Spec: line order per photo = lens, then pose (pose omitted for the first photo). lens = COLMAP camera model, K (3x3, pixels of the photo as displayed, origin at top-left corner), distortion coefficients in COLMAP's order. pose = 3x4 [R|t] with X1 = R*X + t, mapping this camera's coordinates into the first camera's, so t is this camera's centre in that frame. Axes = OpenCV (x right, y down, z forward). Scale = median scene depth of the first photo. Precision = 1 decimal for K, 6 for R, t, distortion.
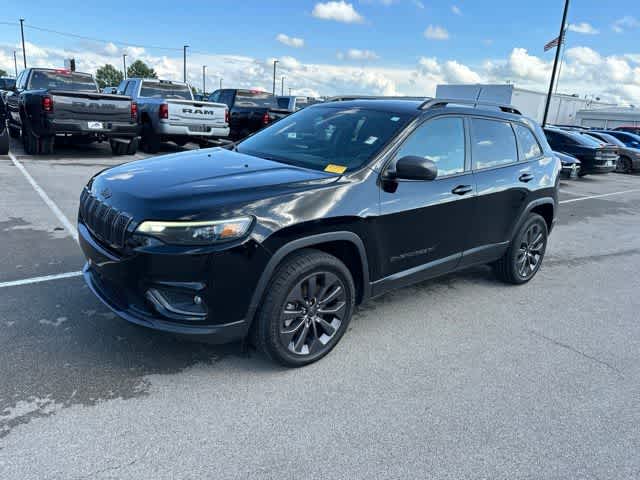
lens RADIAL K [[447.8, 0, 320.6], [0, 447.8, 236.6], [0, 0, 1]] dist [0.024914, -0.035521]
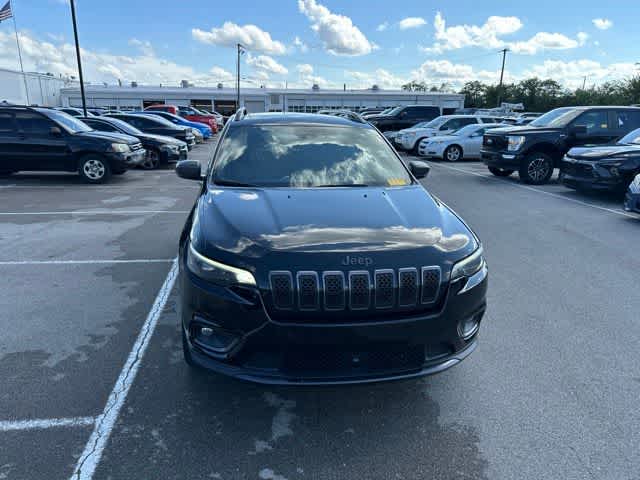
lens RADIAL K [[447.8, 0, 317.0], [0, 447.8, 241.9], [0, 0, 1]] dist [0.024914, -0.035521]
pose [[0.513238, -0.298476, 0.804673, -0.685690], [0.252508, 0.948595, 0.190806, -0.181431], [-0.820260, 0.105257, 0.562223, 0.347559]]
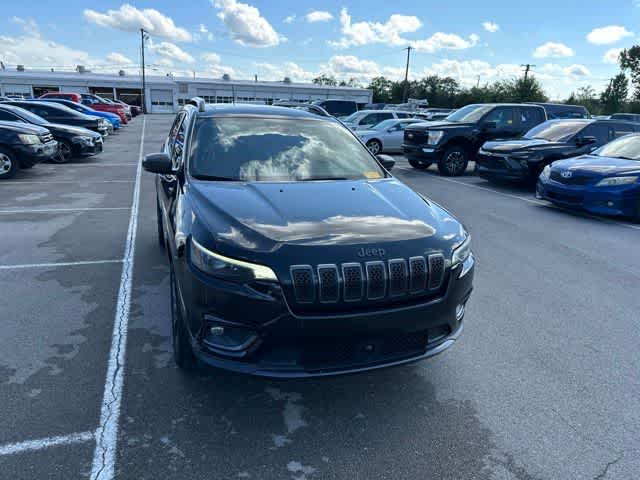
lens RADIAL K [[447.8, 0, 317.2], [0, 447.8, 245.3], [0, 0, 1]] dist [0.024914, -0.035521]
pose [[0.343190, -0.332470, 0.878456, -0.737496], [0.243381, 0.934792, 0.258709, -0.209467], [-0.907186, 0.125013, 0.401728, 0.440461]]
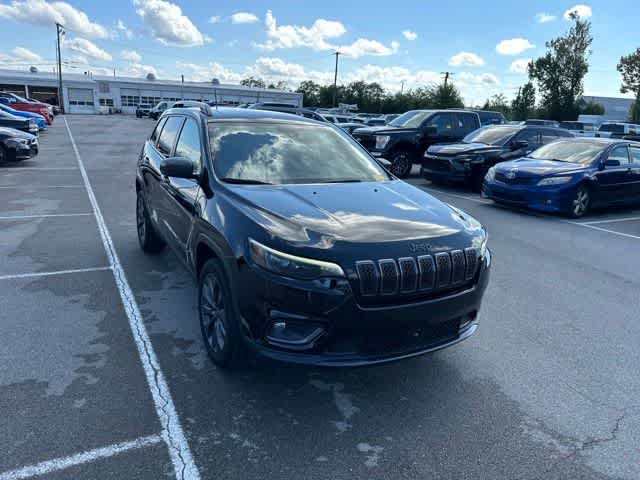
lens RADIAL K [[447.8, 0, 318.1], [0, 447.8, 246.0], [0, 0, 1]] dist [0.024914, -0.035521]
pose [[0.195731, -0.337054, 0.920915, -0.812066], [0.230550, 0.928574, 0.290856, -0.248812], [-0.953172, 0.155387, 0.259459, 0.564395]]
